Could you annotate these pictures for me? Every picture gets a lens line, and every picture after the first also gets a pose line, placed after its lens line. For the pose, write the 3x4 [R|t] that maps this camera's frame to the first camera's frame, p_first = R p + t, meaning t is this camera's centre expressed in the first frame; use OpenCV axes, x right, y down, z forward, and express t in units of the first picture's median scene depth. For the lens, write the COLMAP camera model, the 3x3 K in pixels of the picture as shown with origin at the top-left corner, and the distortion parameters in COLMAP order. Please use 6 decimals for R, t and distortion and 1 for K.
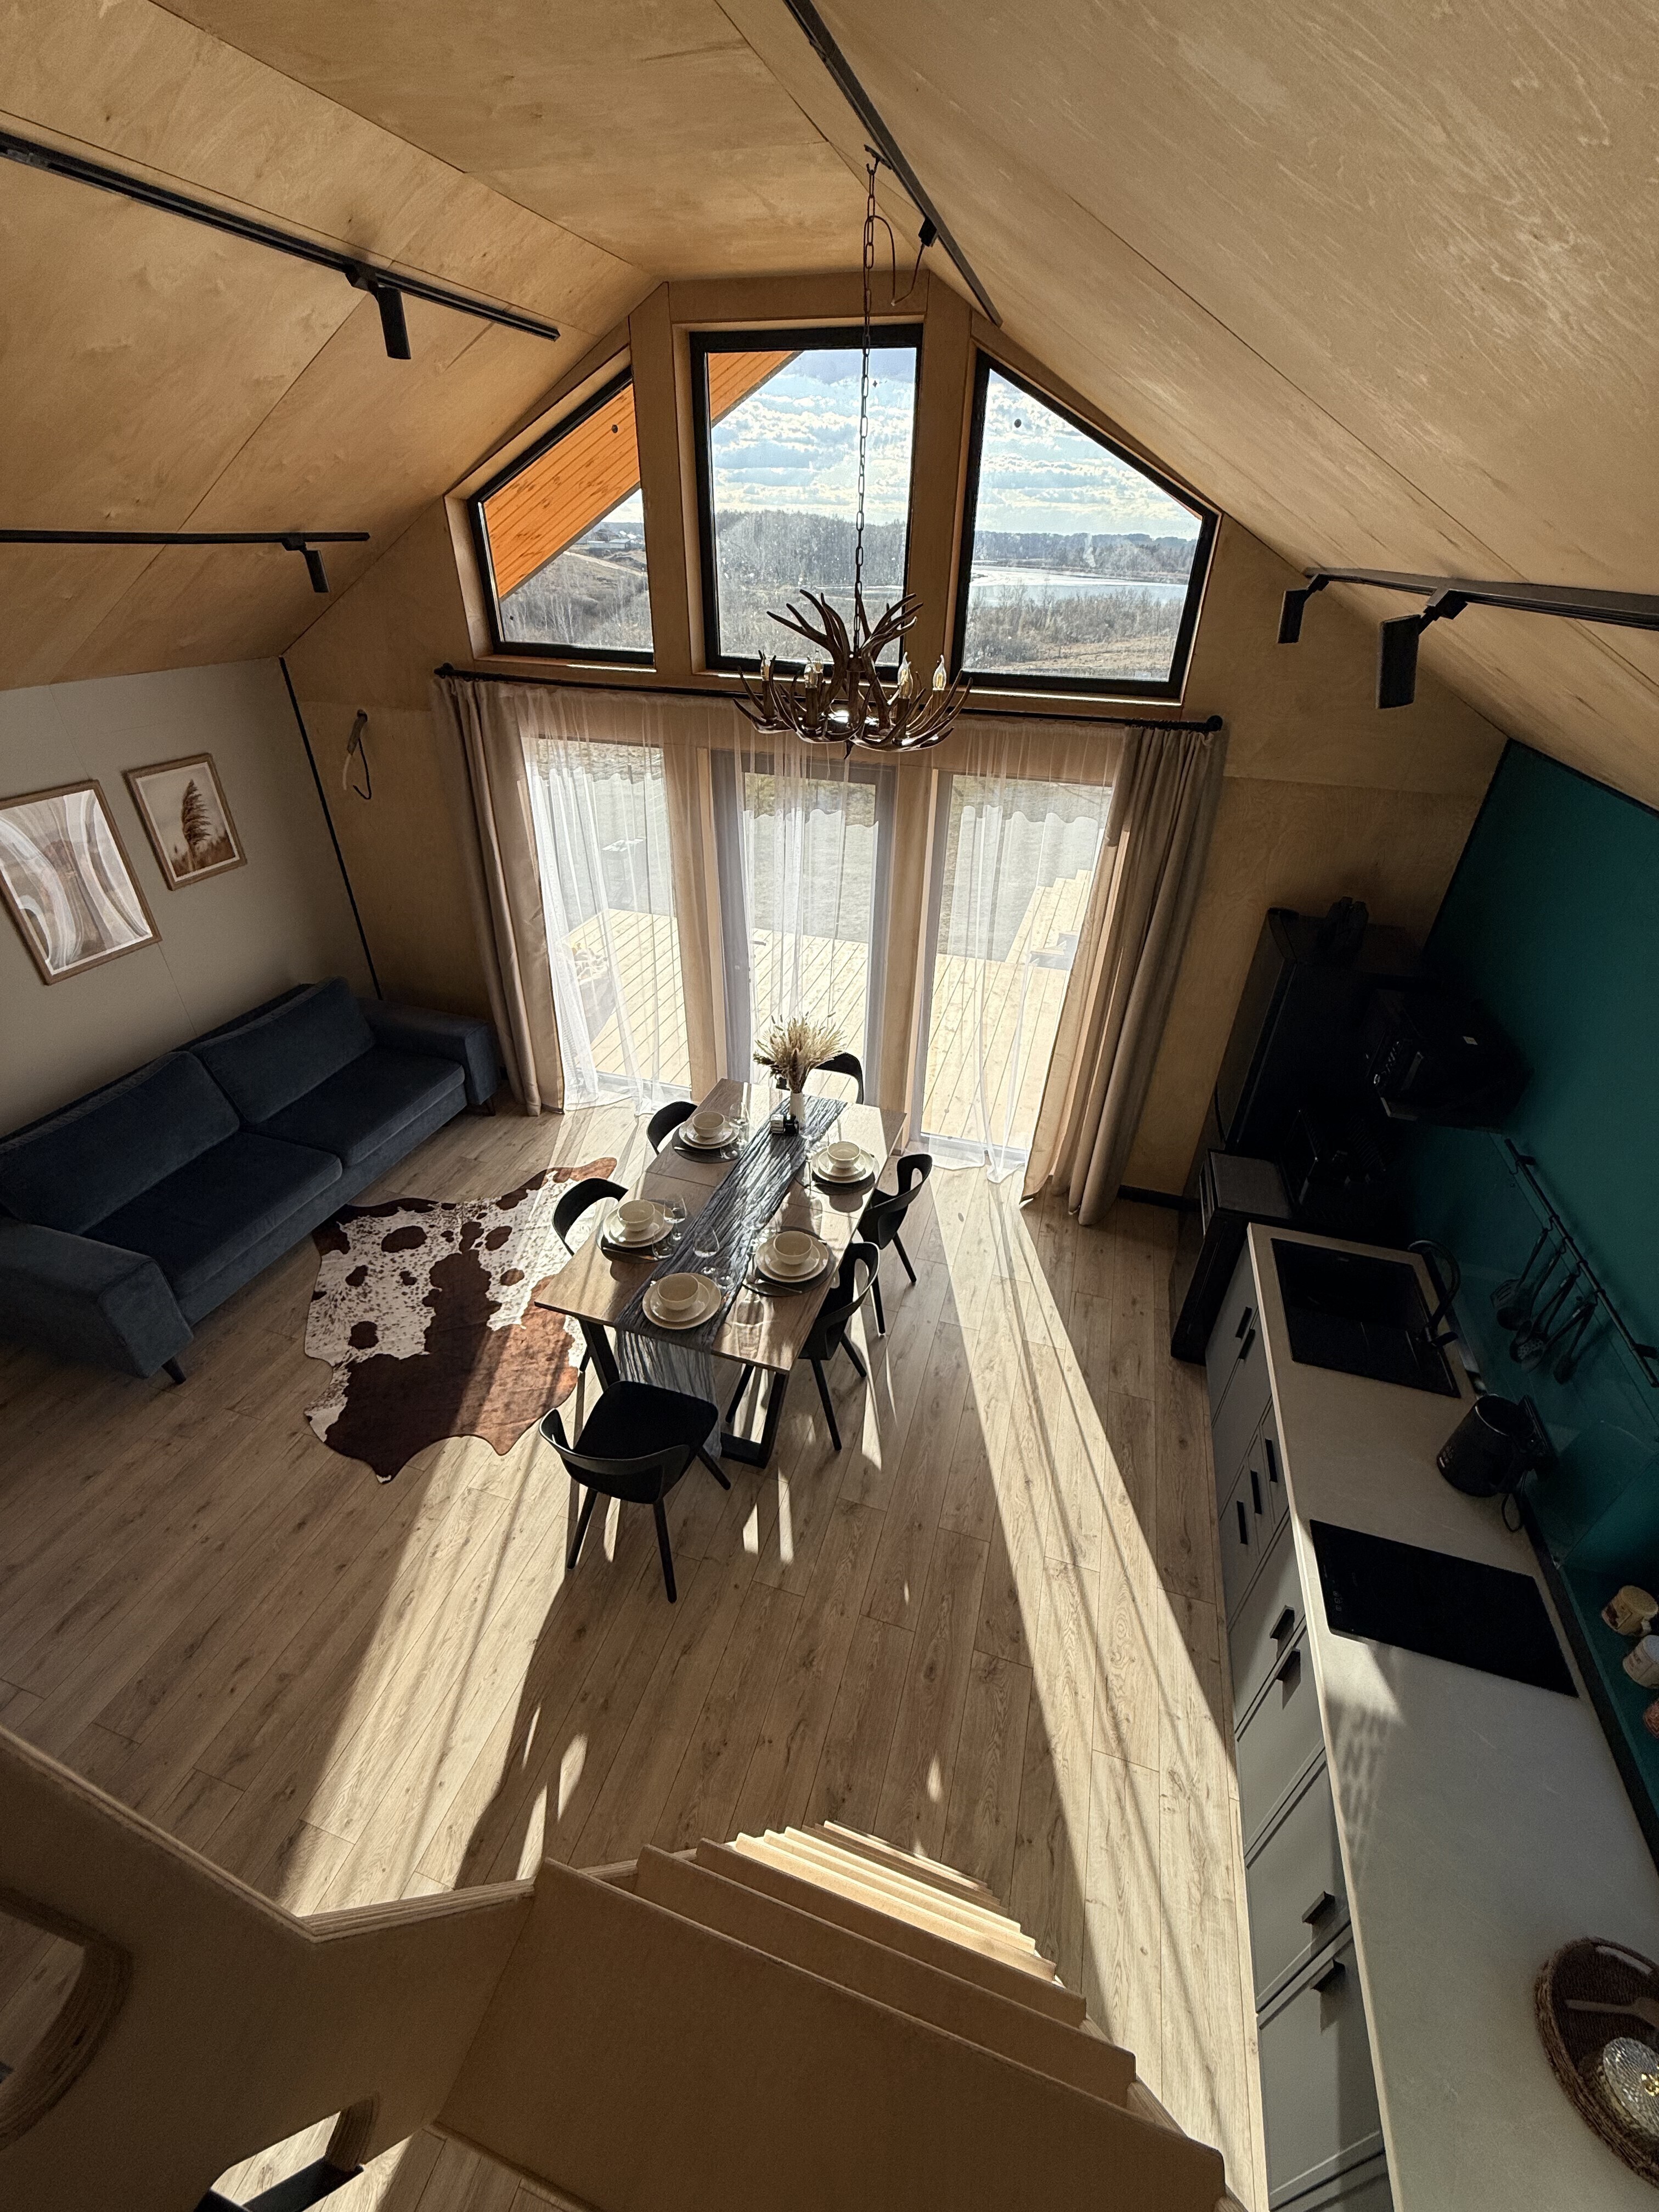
lens RADIAL K [[863.8, 0, 820.8], [0, 863.8, 1099.0], [0, 0, 1]] dist [-0.002086, 0.000180]
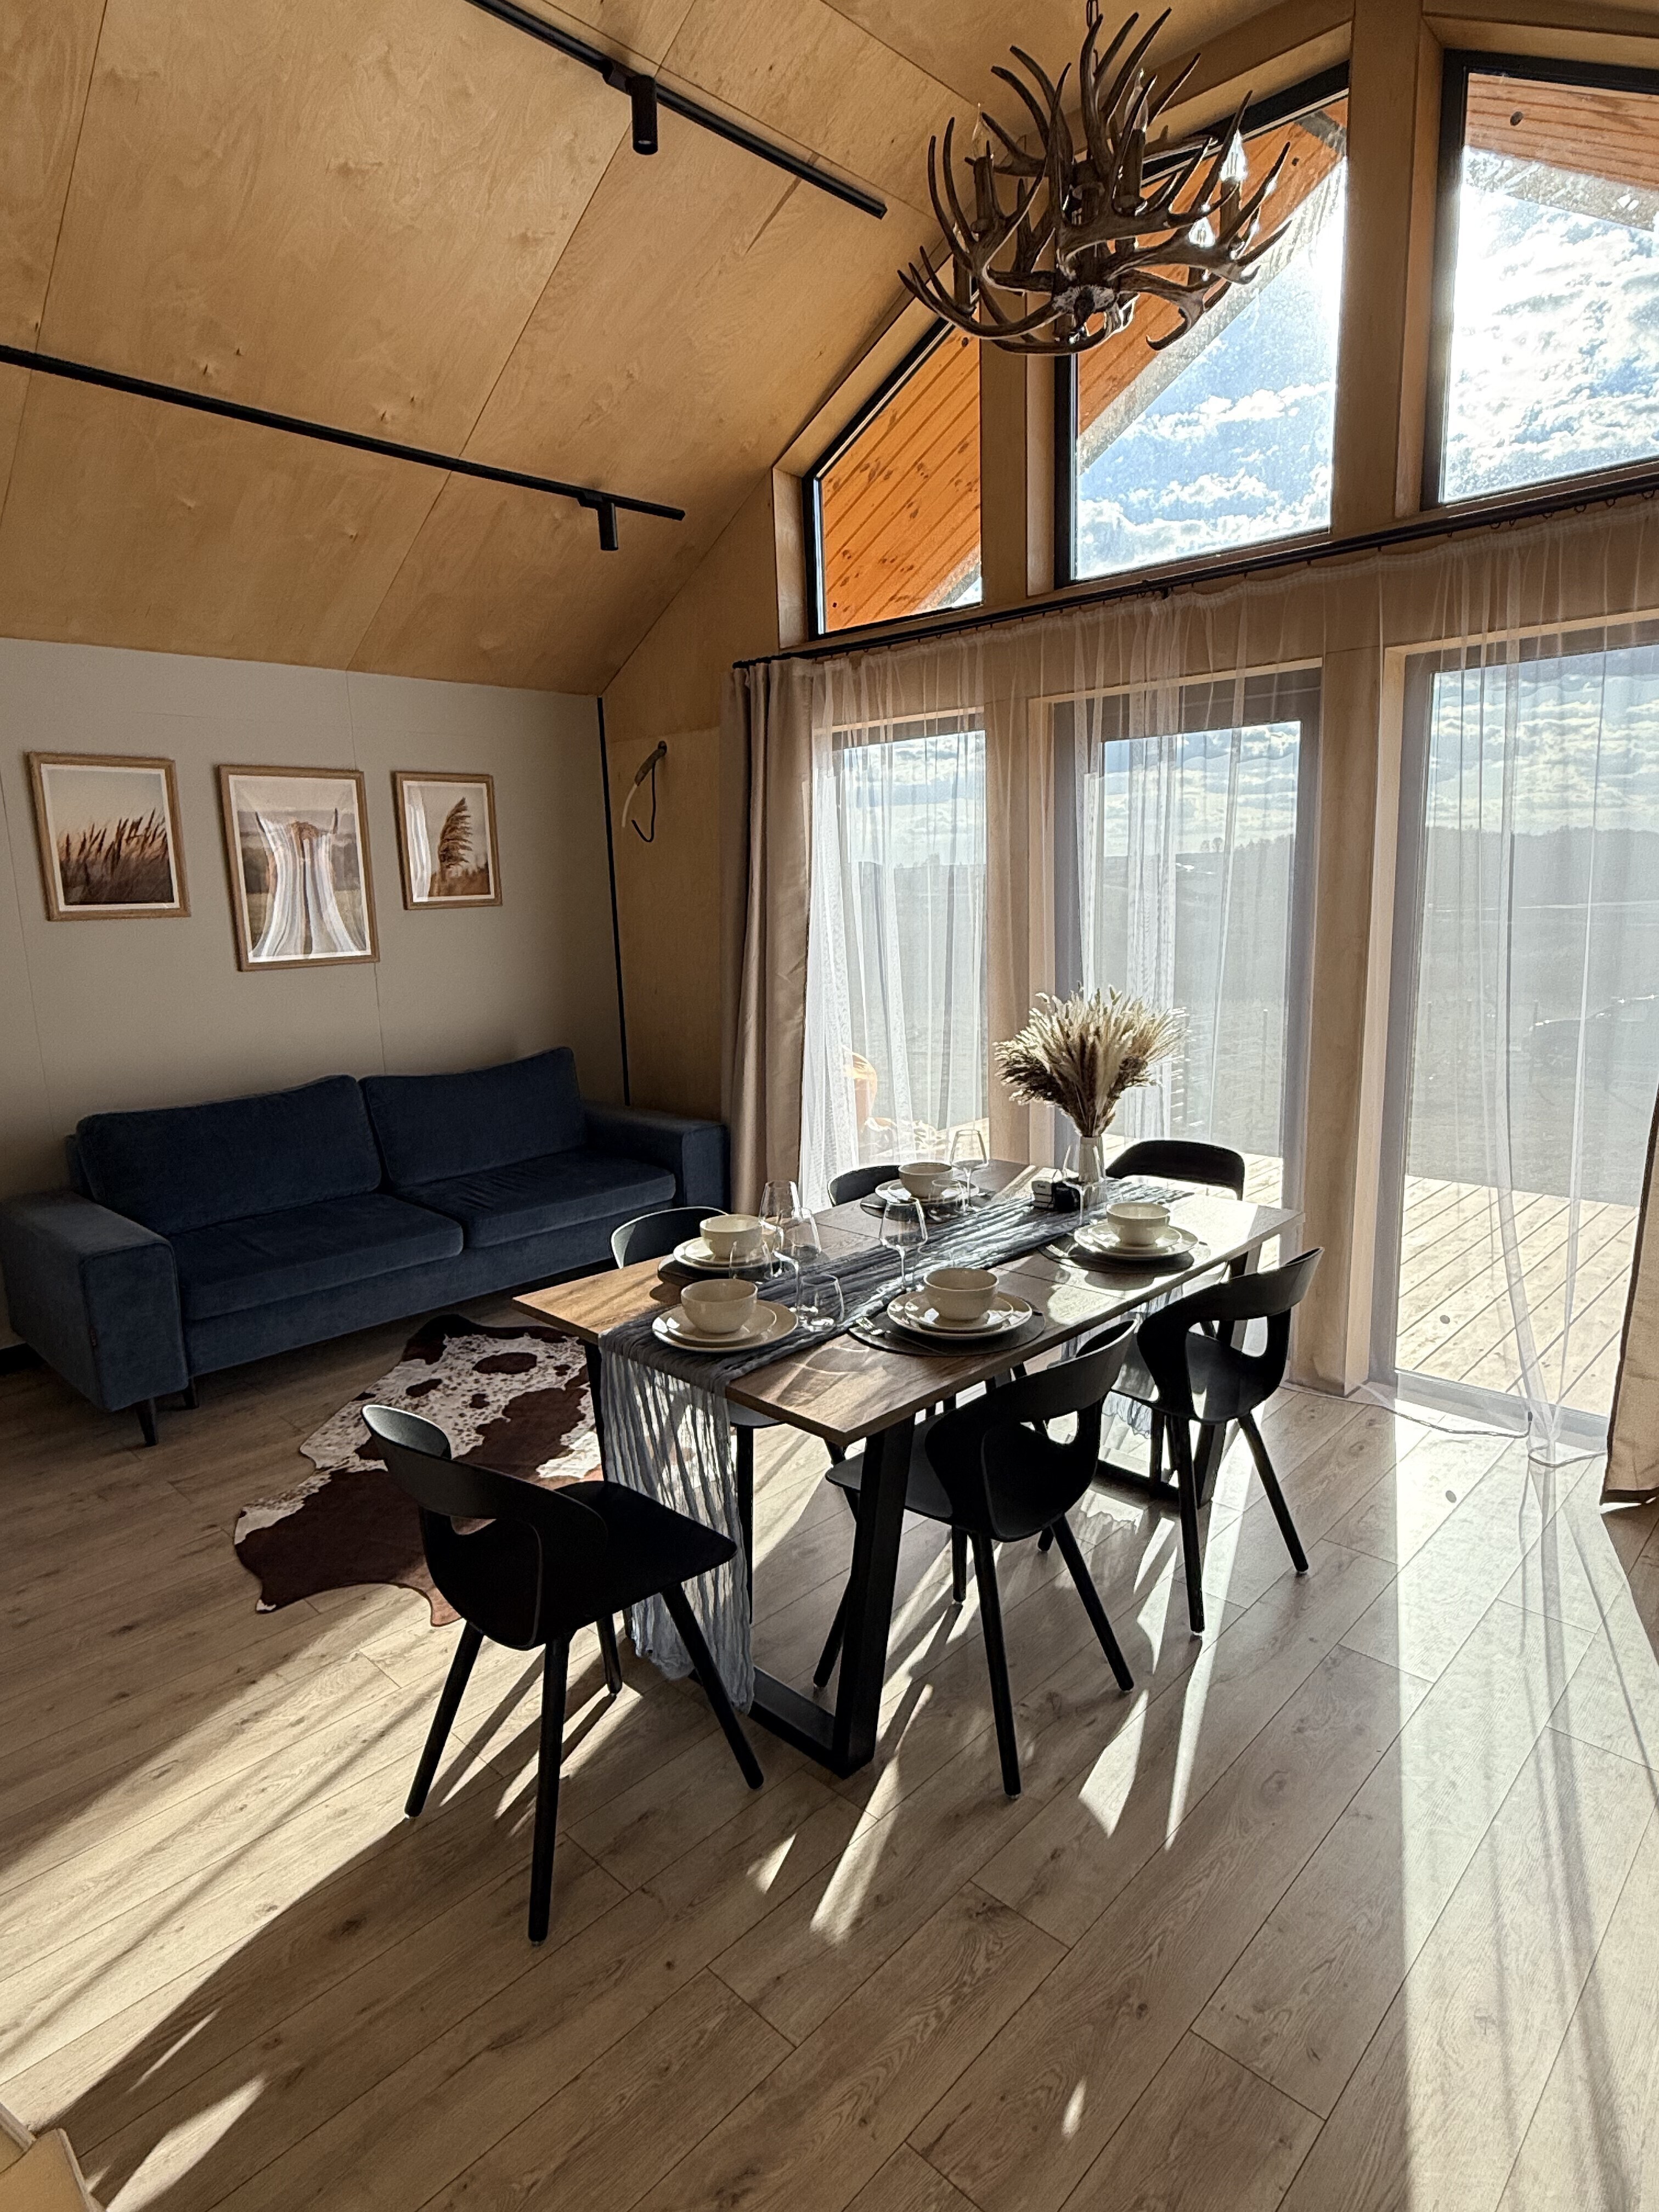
lens RADIAL K [[1208.2, 0, 829.1], [0, 1208.2, 1106.4], [0, 0, 1]] dist [-0.000758, -0.000619]
pose [[0.893915, 0.039520, -0.446491, 0.161665], [-0.202105, 0.924641, -0.322788, 0.243700], [0.400087, 0.378783, 0.834538, 0.254780]]
